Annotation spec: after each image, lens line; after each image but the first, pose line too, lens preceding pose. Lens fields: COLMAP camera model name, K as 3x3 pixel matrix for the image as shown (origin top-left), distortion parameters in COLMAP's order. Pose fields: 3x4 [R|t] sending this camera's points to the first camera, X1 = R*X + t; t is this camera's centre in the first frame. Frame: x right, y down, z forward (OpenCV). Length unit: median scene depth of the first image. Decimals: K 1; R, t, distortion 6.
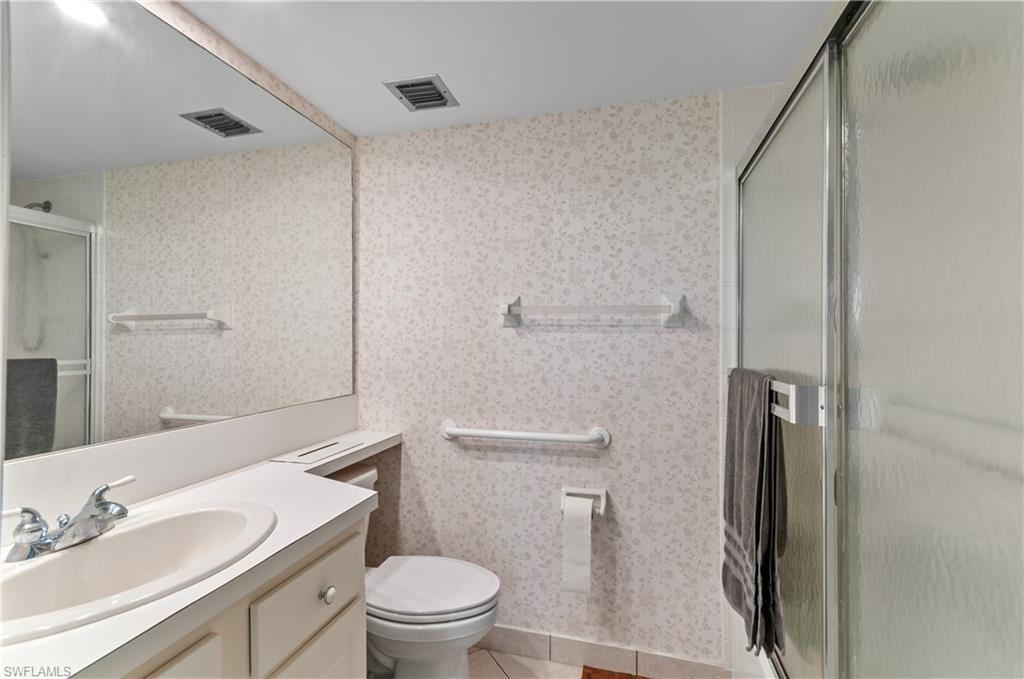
lens RADIAL K [[450.1, 0, 512.7], [0, 450.1, 339.6], [0, 0, 1]] dist [0.004670, -0.001213]
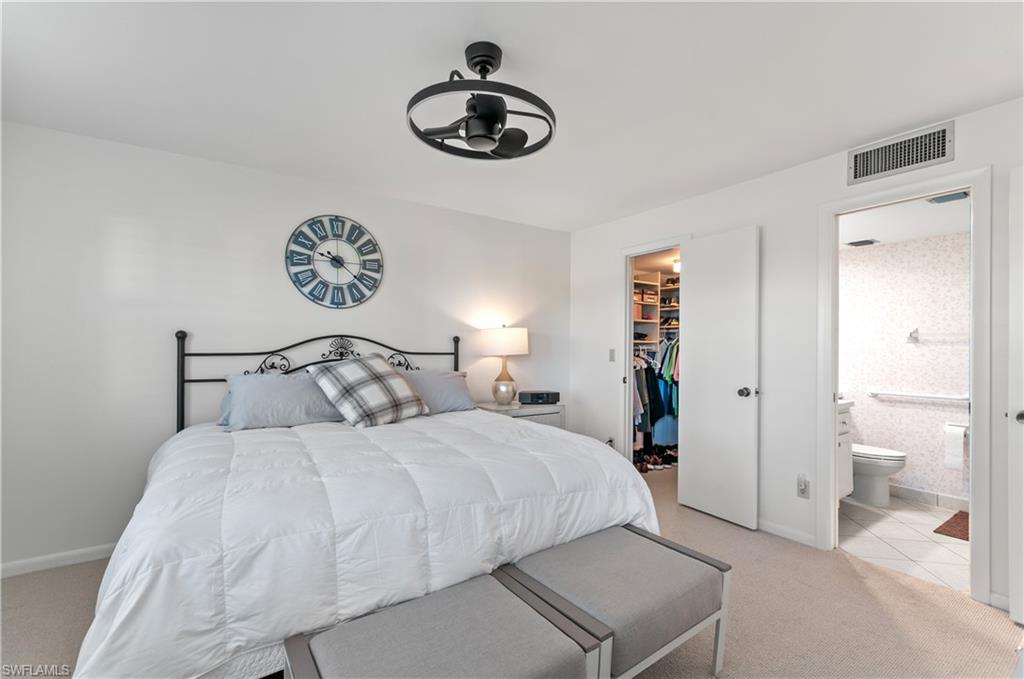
lens RADIAL K [[450.1, 0, 514.5], [0, 450.1, 343.5], [0, 0, 1]] dist [0.004670, -0.001213]
pose [[0.758877, 0.000219, -0.651234, -0.037917], [-0.002912, 0.999991, -0.003057, -0.013319], [0.651227, 0.004216, 0.758871, -1.773370]]
